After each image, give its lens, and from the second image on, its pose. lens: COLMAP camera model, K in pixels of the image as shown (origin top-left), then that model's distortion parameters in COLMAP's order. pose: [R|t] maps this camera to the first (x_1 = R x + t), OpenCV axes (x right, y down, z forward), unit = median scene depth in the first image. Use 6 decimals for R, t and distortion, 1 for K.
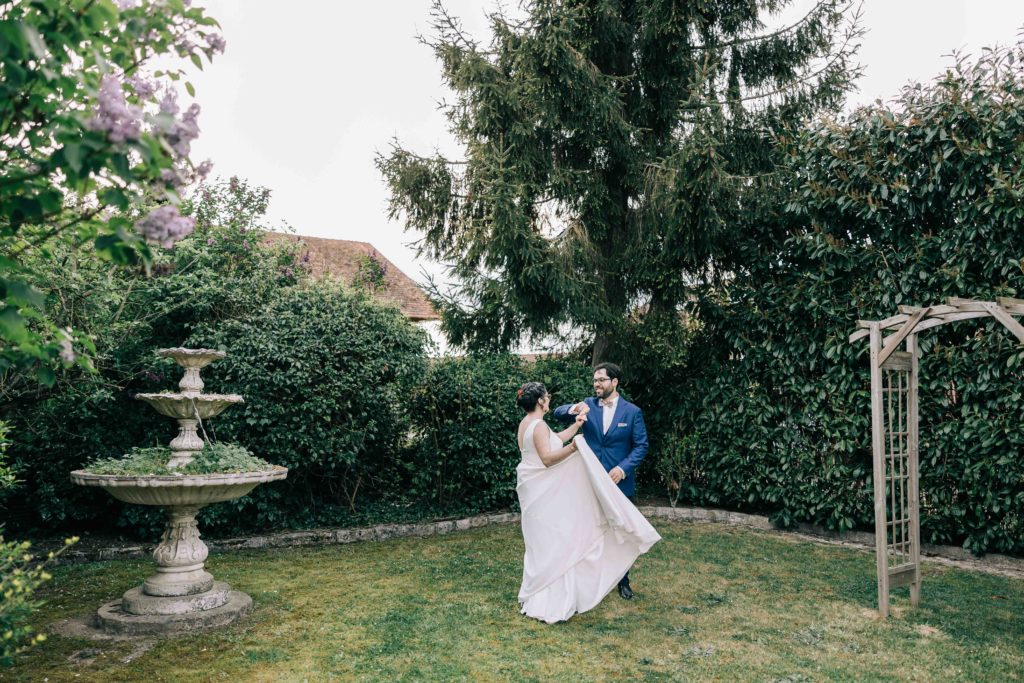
lens RADIAL K [[774.6, 0, 508.9], [0, 774.6, 347.0], [0, 0, 1]] dist [0.002837, 0.005032]
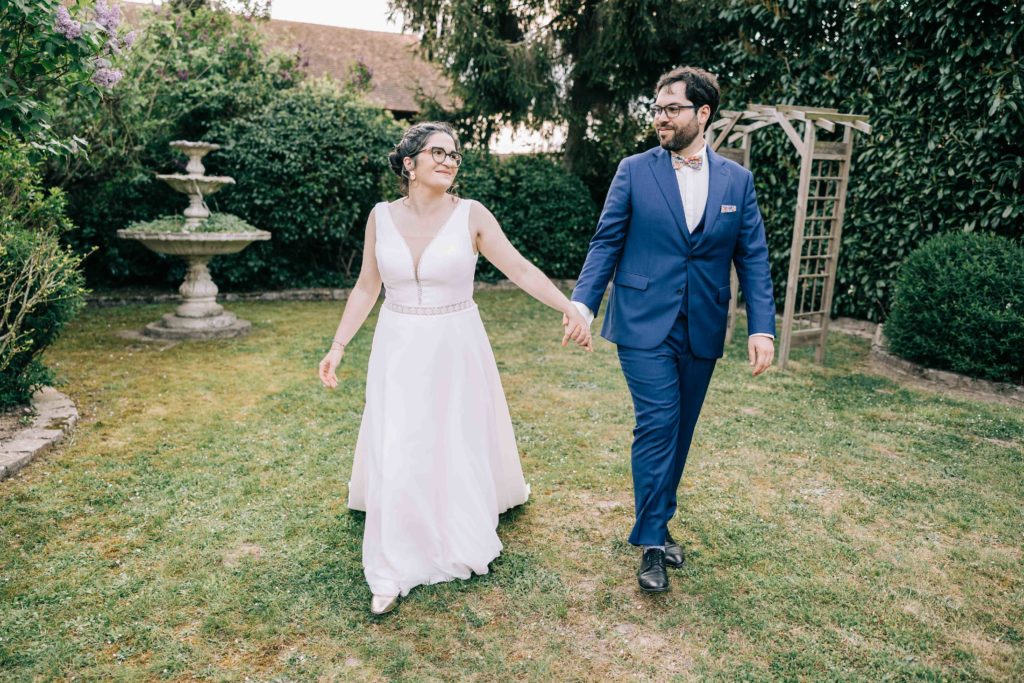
lens RADIAL K [[774.6, 0, 508.9], [0, 774.6, 347.0], [0, 0, 1]] dist [0.002837, 0.005032]
pose [[0.995650, 0.029460, -0.088387, 0.195091], [-0.006090, 0.967240, 0.253791, 0.000904], [0.092968, -0.252149, 0.963212, -0.247584]]
